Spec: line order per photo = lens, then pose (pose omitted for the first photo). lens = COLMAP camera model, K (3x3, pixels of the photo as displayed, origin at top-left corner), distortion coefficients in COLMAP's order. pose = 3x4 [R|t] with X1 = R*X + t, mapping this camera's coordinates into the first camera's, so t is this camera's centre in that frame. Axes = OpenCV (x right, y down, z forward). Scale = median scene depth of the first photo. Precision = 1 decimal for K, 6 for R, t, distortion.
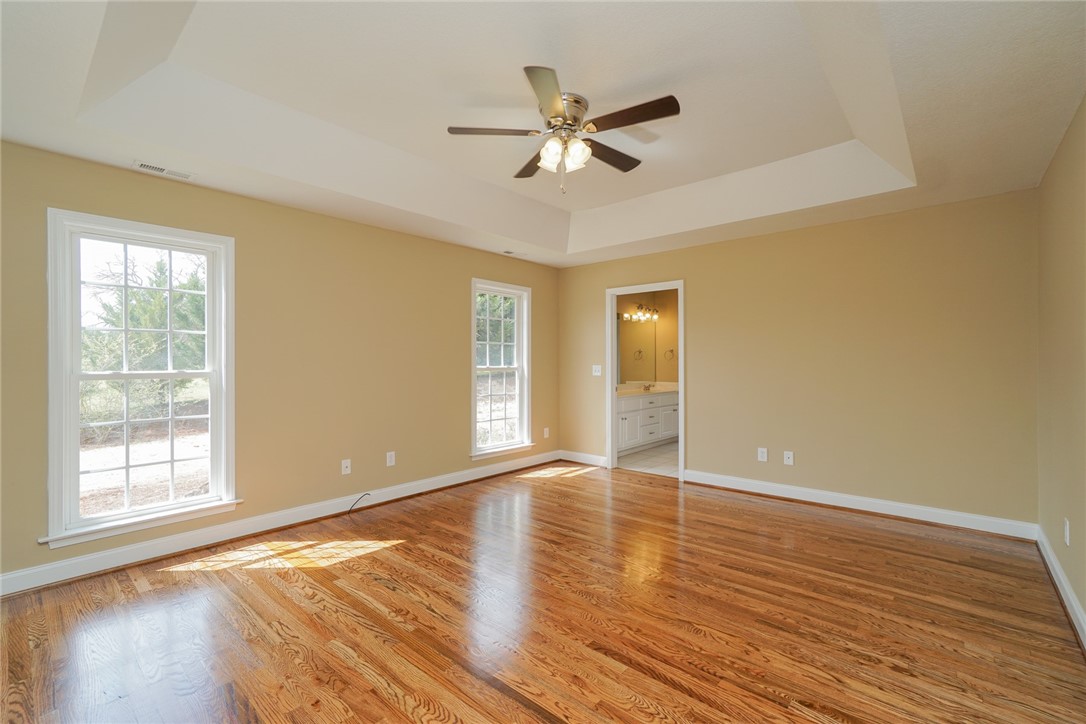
lens RADIAL K [[475.7, 0, 526.6], [0, 475.7, 365.4], [0, 0, 1]] dist [-0.008645, 0.013470]
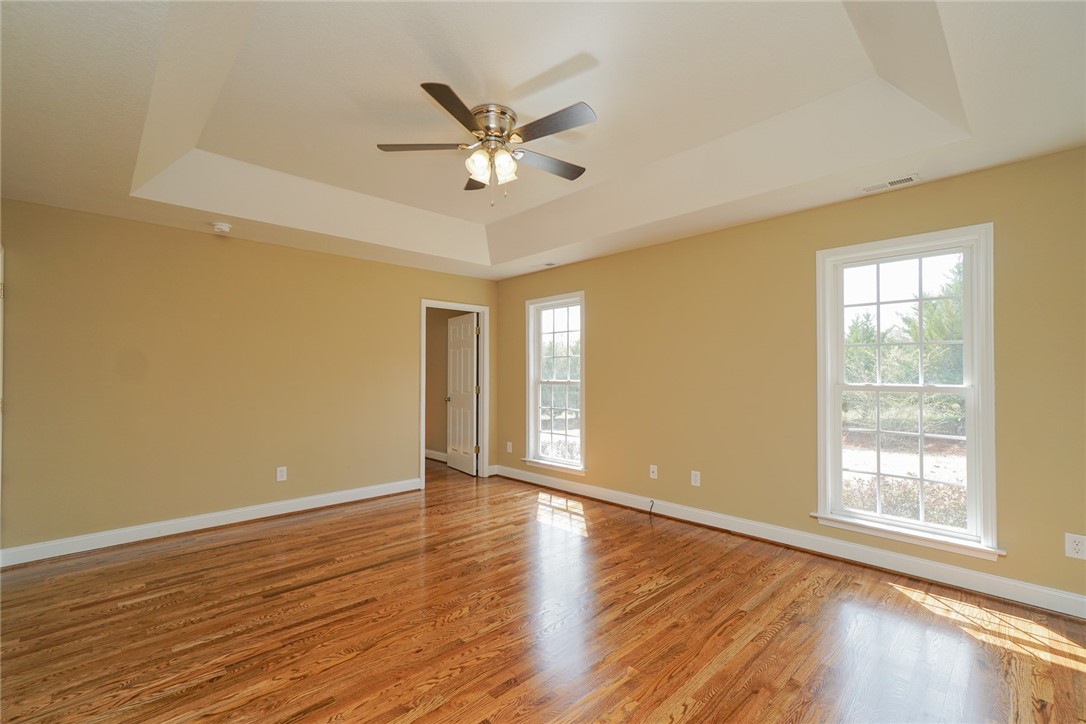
lens RADIAL K [[475.7, 0, 526.6], [0, 475.7, 365.4], [0, 0, 1]] dist [-0.008645, 0.013470]
pose [[-0.081385, -0.017400, -0.996531, 0.889421], [-0.007696, 0.999829, -0.016829, -0.010623], [0.996653, 0.006299, -0.081505, 0.973707]]
